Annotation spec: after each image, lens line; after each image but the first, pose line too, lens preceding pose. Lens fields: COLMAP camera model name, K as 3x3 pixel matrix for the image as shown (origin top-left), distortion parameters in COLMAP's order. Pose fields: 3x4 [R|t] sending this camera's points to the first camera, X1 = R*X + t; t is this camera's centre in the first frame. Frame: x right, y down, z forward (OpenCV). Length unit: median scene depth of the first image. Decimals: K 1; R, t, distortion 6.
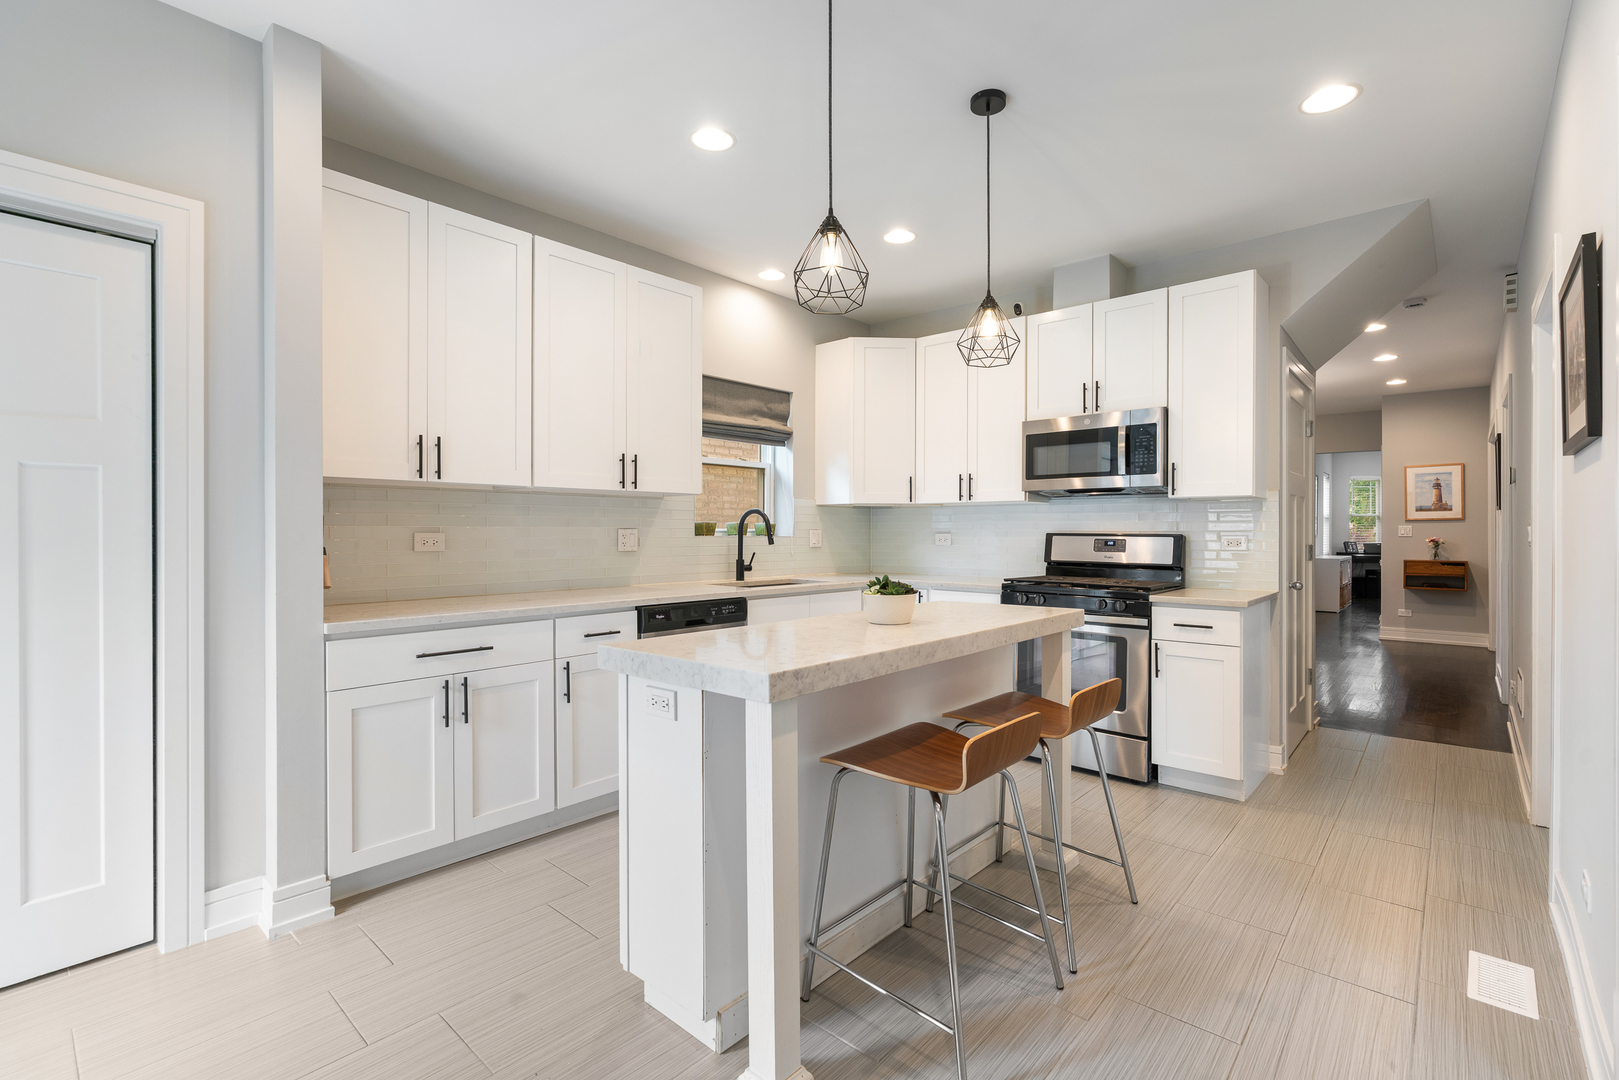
lens RADIAL K [[728.3, 0, 820.0], [0, 728.3, 532.3], [0, 0, 1]] dist [-0.015566, 0.003426]
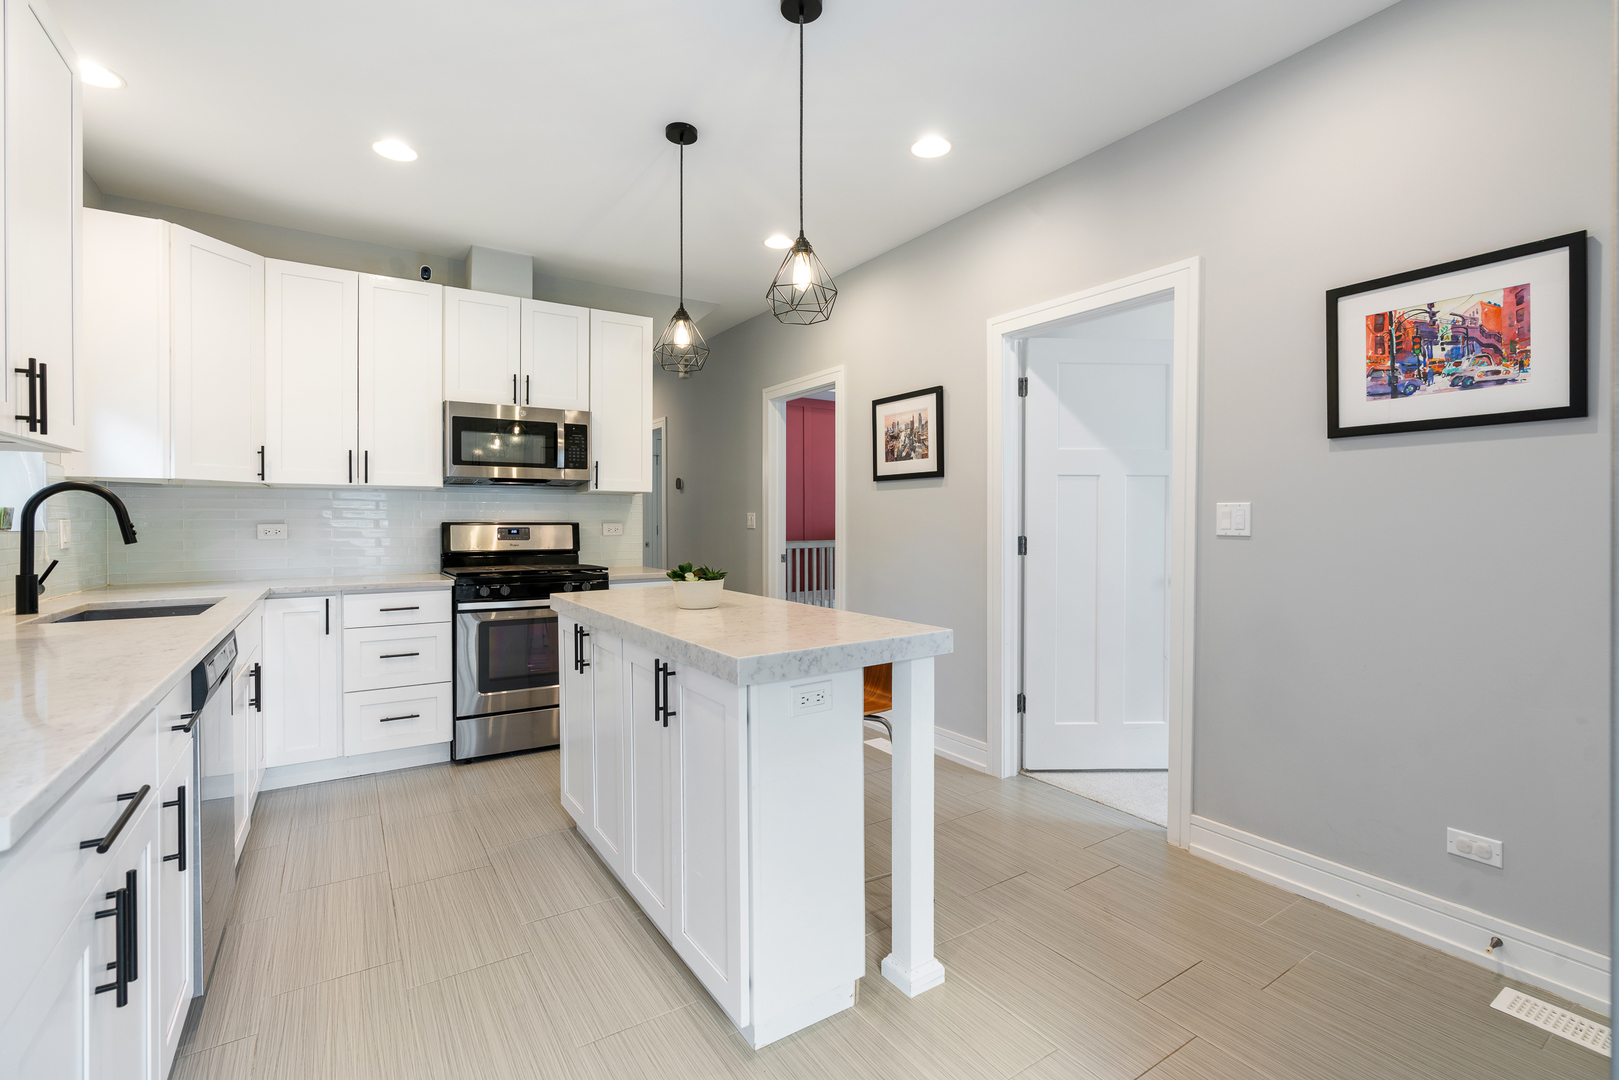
lens RADIAL K [[728.3, 0, 807.2], [0, 728.3, 526.6], [0, 0, 1]] dist [-0.015566, 0.003426]
pose [[0.261009, -0.011220, 0.965271, -0.486161], [0.003957, 0.999936, 0.010553, -0.001197], [-0.965328, 0.001065, 0.261037, 0.319540]]
